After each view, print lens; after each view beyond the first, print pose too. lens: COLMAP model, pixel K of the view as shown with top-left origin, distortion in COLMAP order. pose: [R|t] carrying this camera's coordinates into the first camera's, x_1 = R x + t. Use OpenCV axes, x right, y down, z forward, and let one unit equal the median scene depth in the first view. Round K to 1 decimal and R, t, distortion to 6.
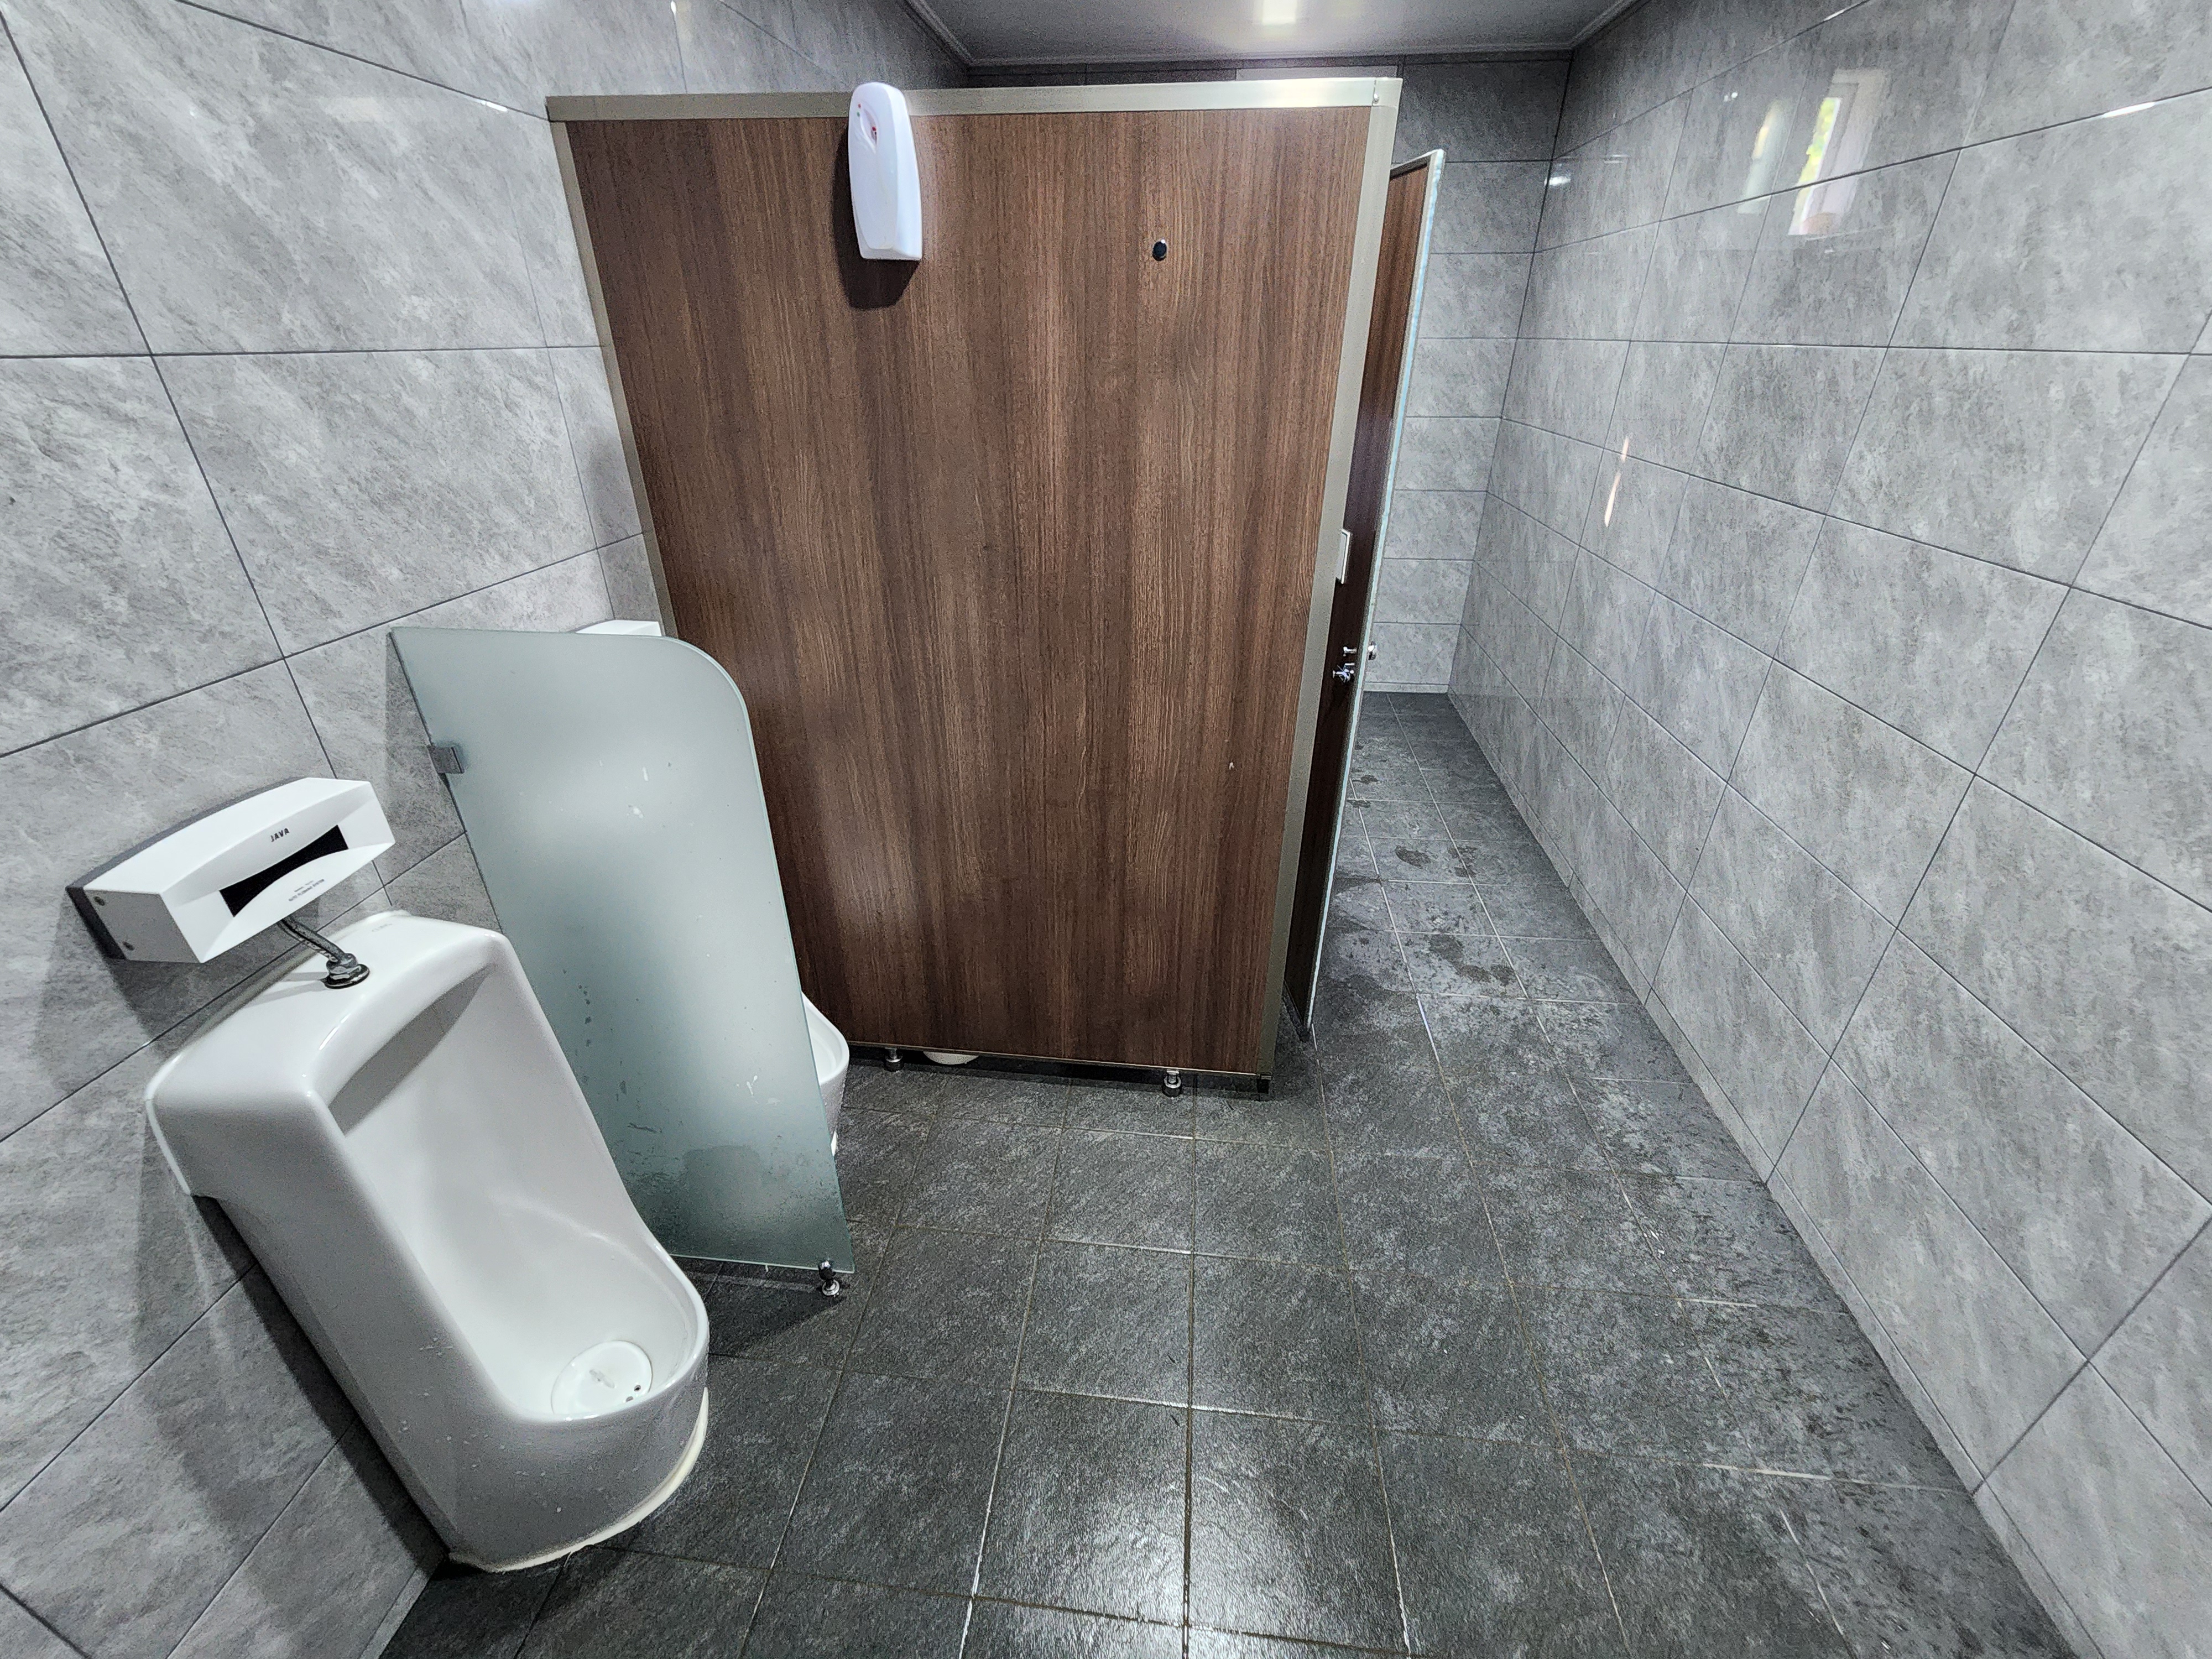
lens RADIAL K [[910.4, 0, 1102.1], [0, 910.4, 829.0], [0, 0, 1]] dist [0.000391, -0.000342]
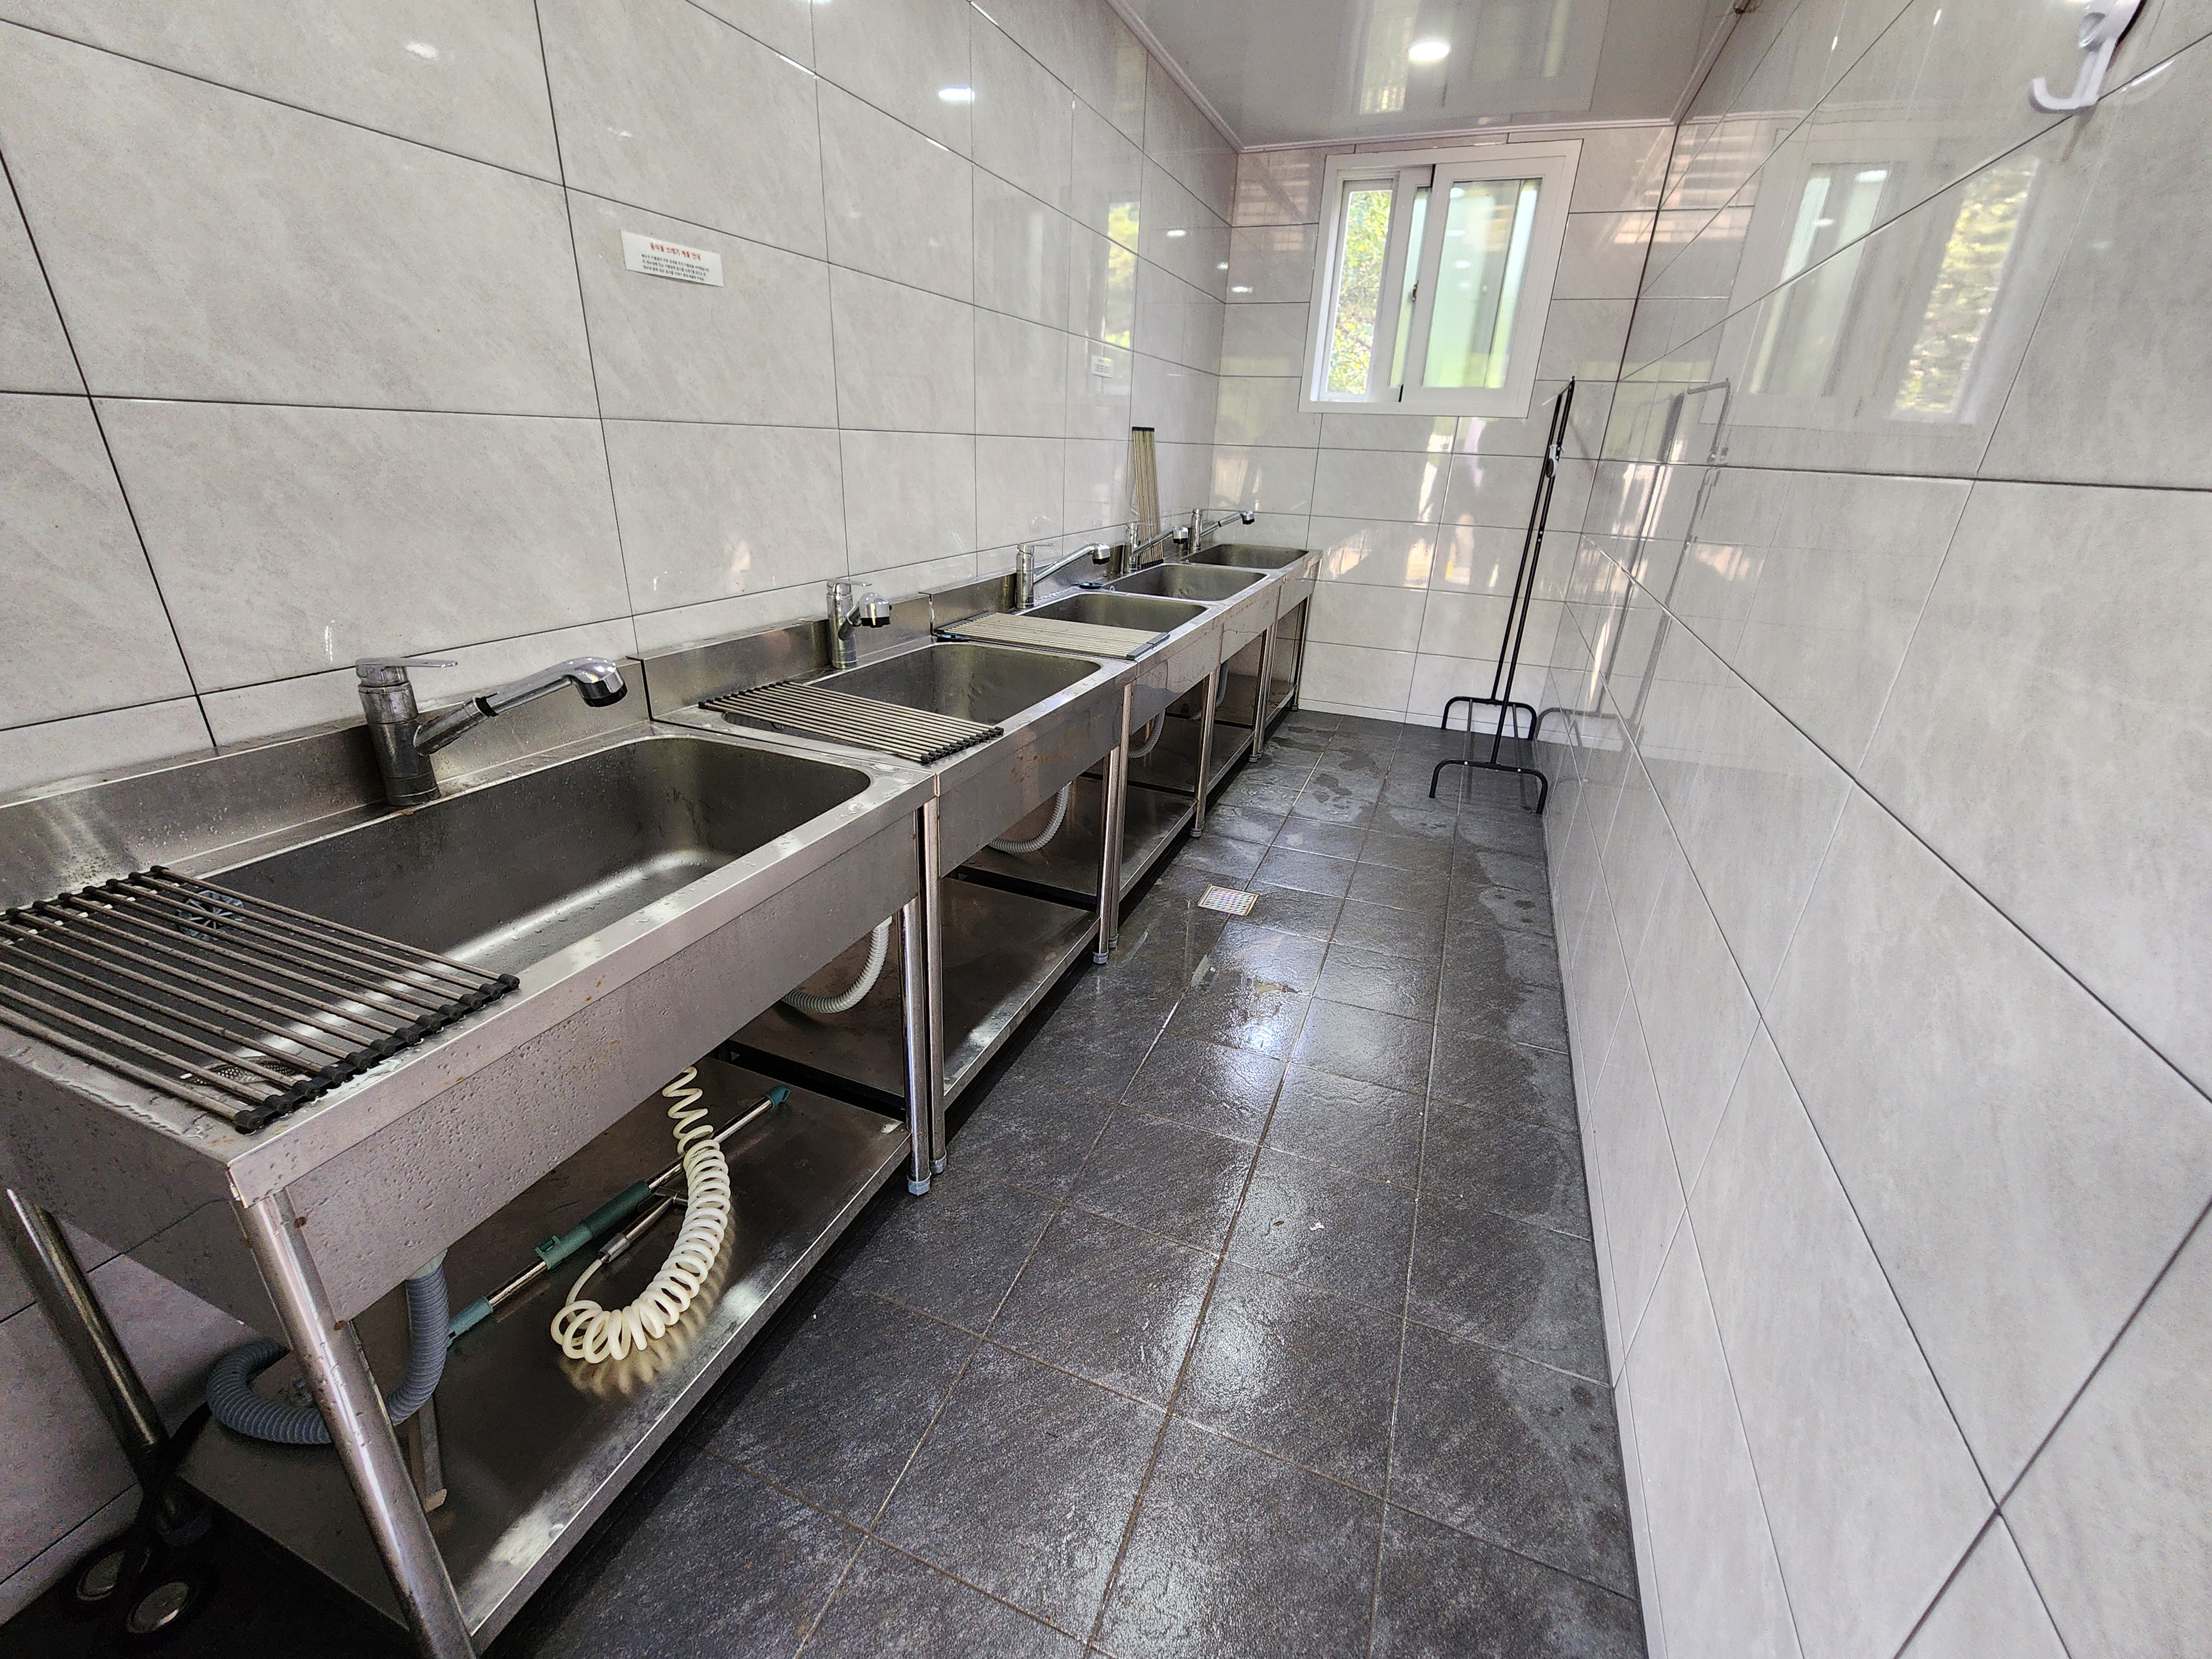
lens RADIAL K [[910.4, 0, 1110.3], [0, 910.4, 828.7], [0, 0, 1]] dist [0.000391, -0.000342]
pose [[-0.961345, -0.160356, 0.223836, 0.174776], [0.074301, 0.631689, 0.771653, -0.834557], [-0.265134, 0.758456, -0.595356, 1.533791]]
